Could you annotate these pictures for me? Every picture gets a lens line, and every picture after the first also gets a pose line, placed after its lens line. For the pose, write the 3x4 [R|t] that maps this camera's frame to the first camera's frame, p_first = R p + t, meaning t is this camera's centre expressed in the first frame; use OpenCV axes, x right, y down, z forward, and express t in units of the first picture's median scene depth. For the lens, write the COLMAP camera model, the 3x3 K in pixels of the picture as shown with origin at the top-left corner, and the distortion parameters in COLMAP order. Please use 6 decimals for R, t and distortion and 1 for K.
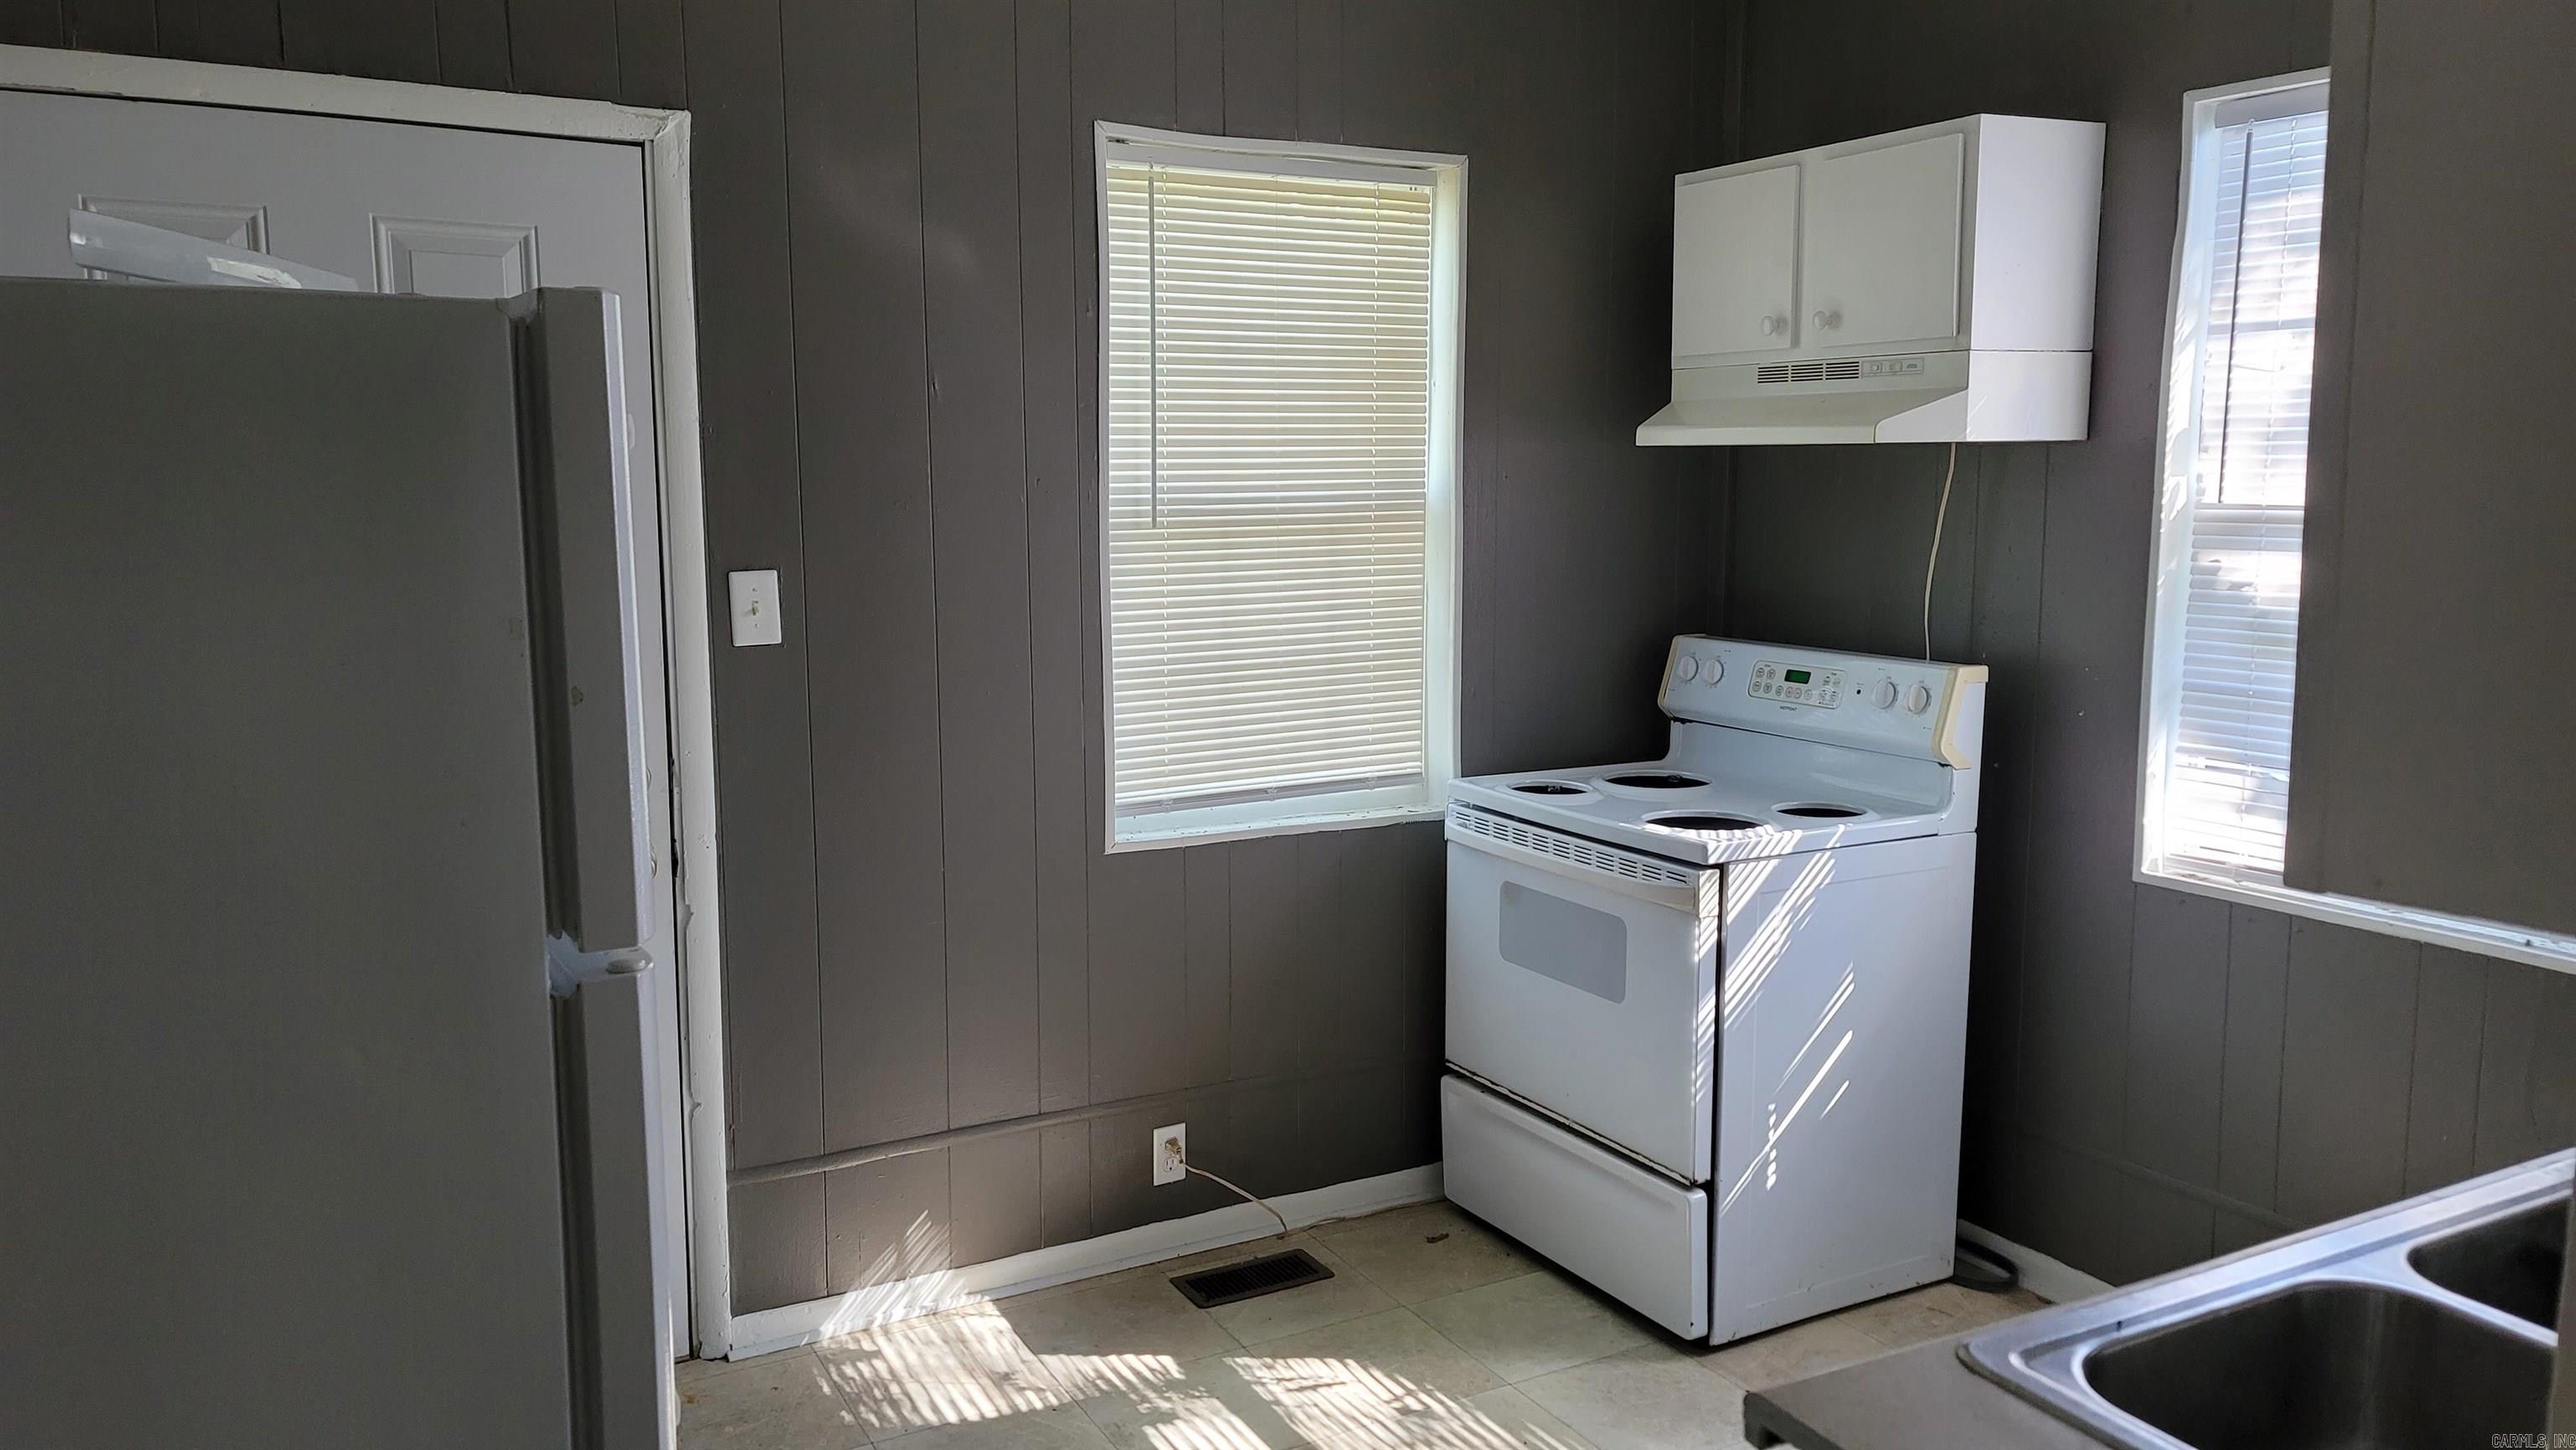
lens RADIAL K [[1863.0, 0, 1293.4], [0, 1863.0, 733.6], [0, 0, 1]] dist [0.053533, -0.033250]
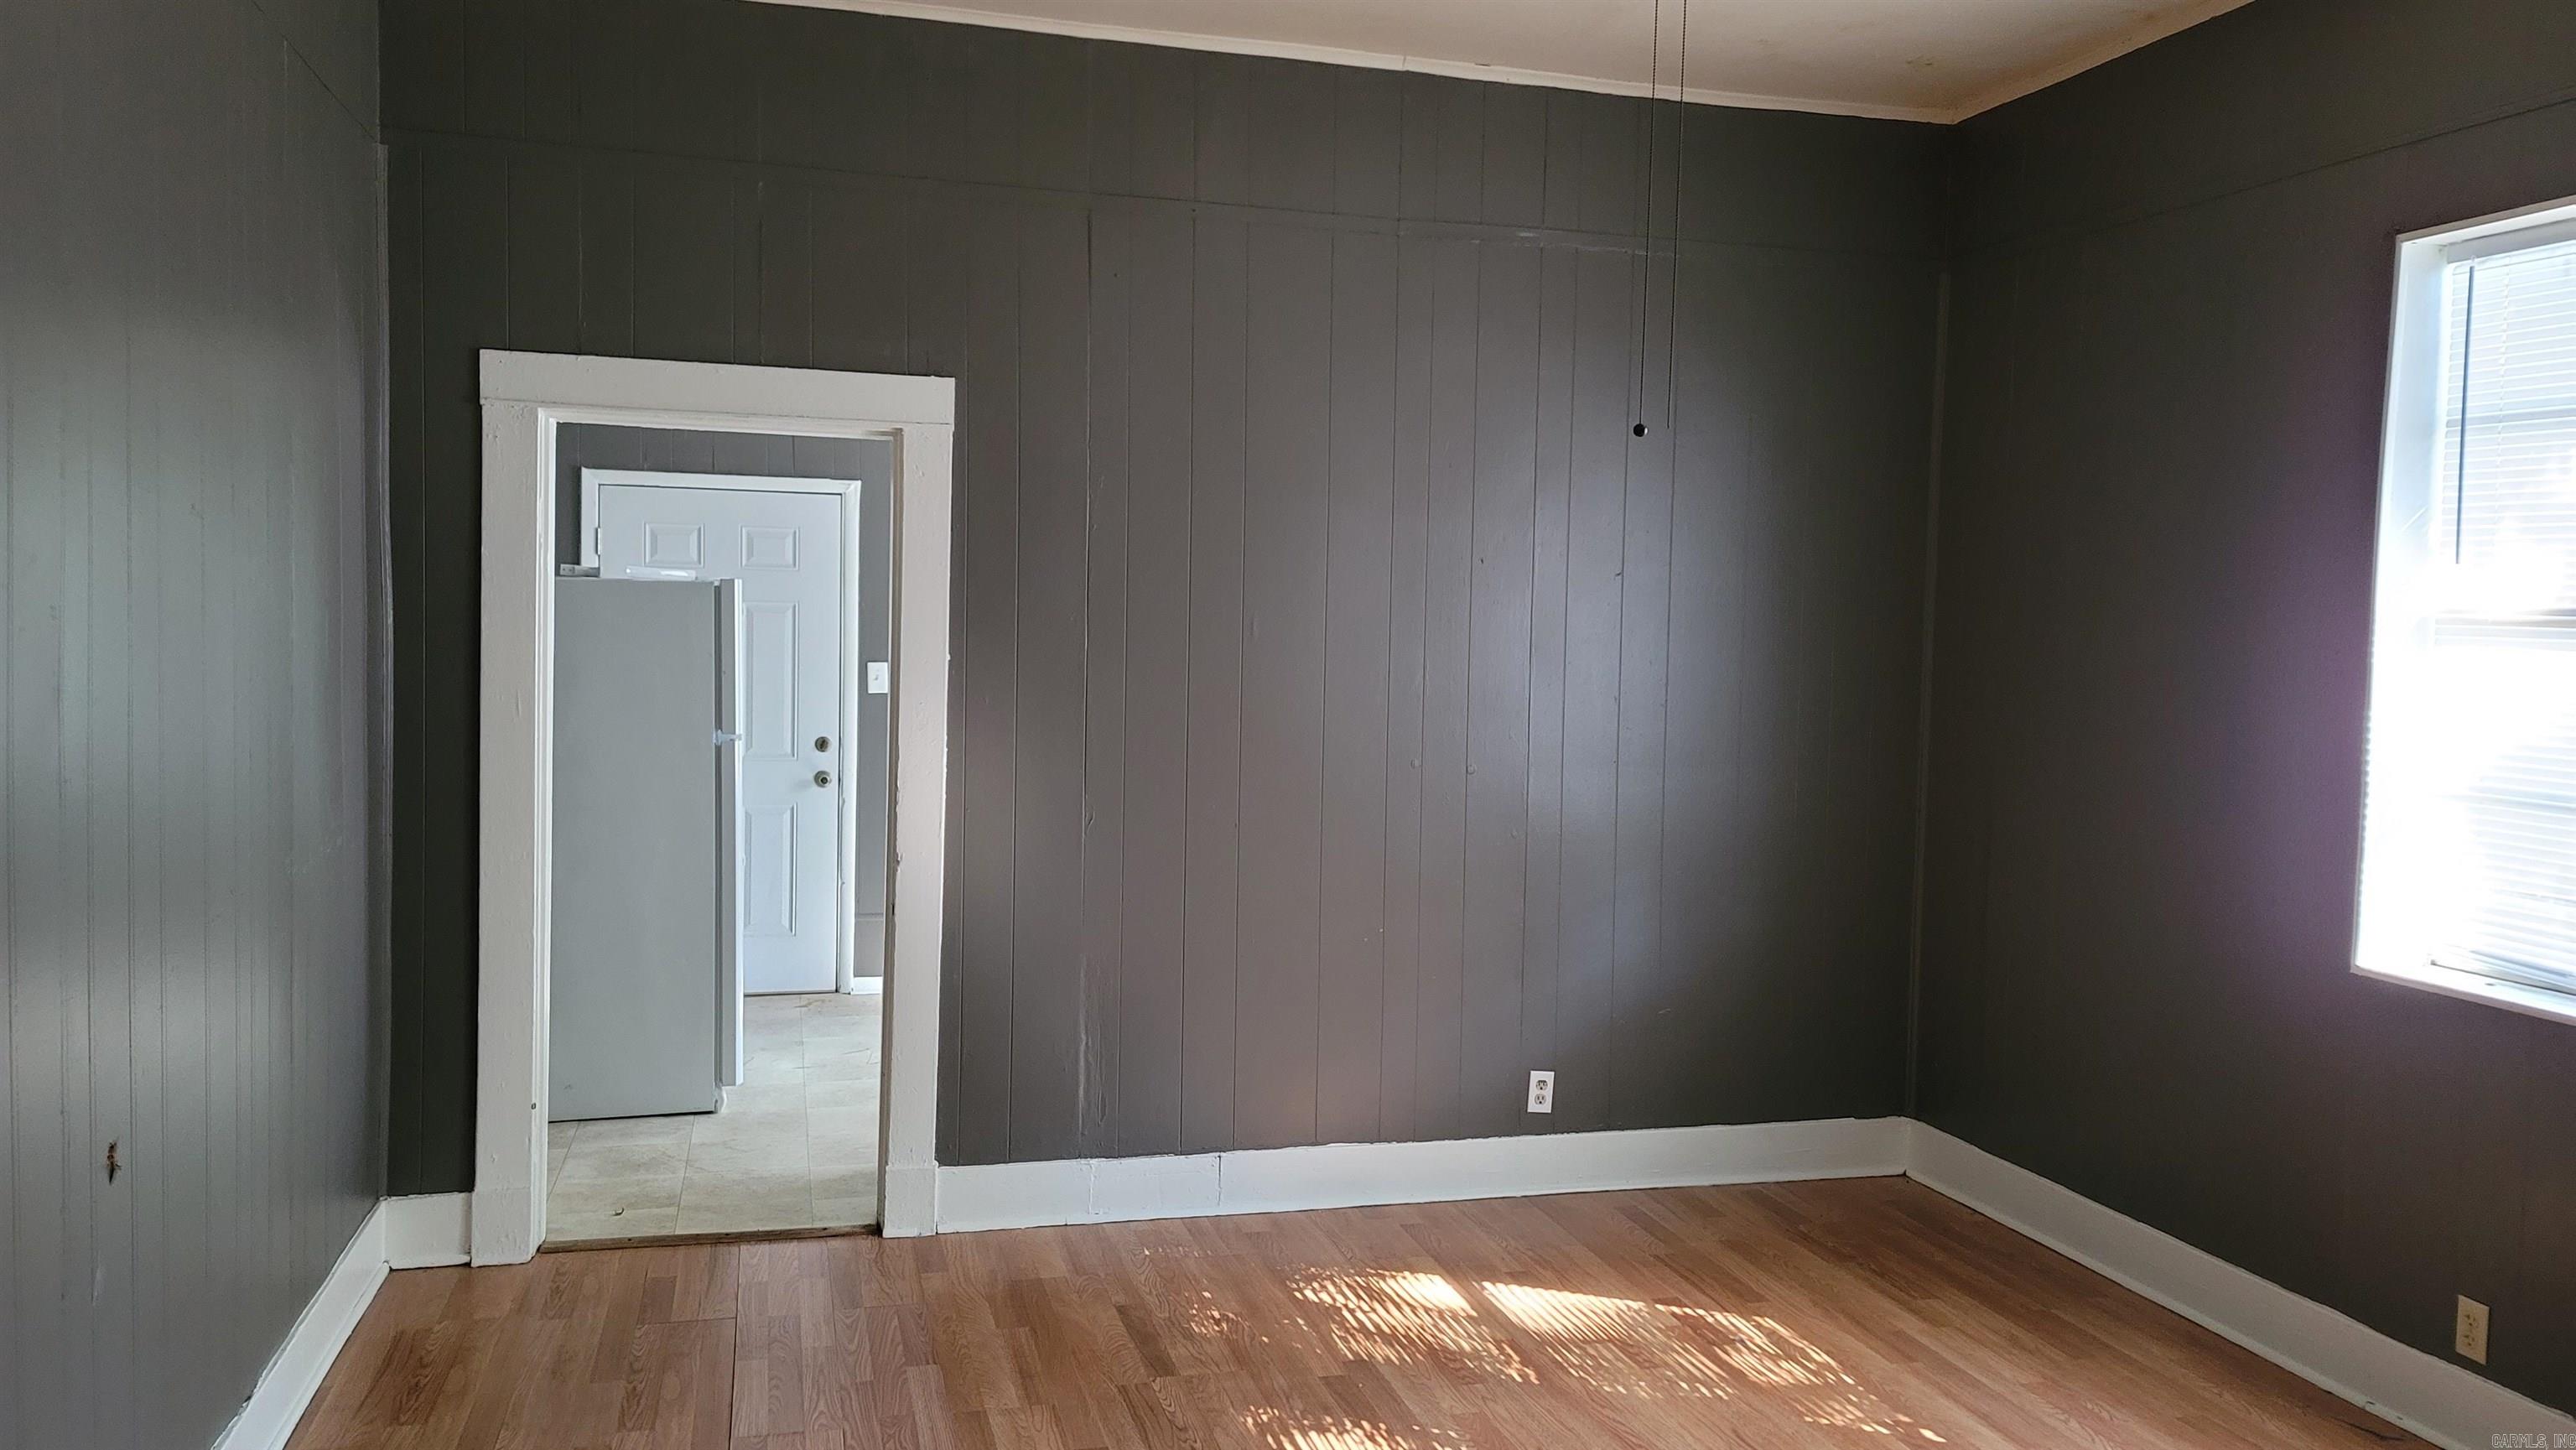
lens RADIAL K [[1863.0, 0, 1283.8], [0, 1863.0, 714.4], [0, 0, 1]] dist [0.053533, -0.033250]
pose [[0.968468, 0.023464, -0.248031, 0.867741], [-0.046095, 0.995243, -0.085833, 0.172833], [0.244837, 0.094560, 0.964942, -1.265174]]
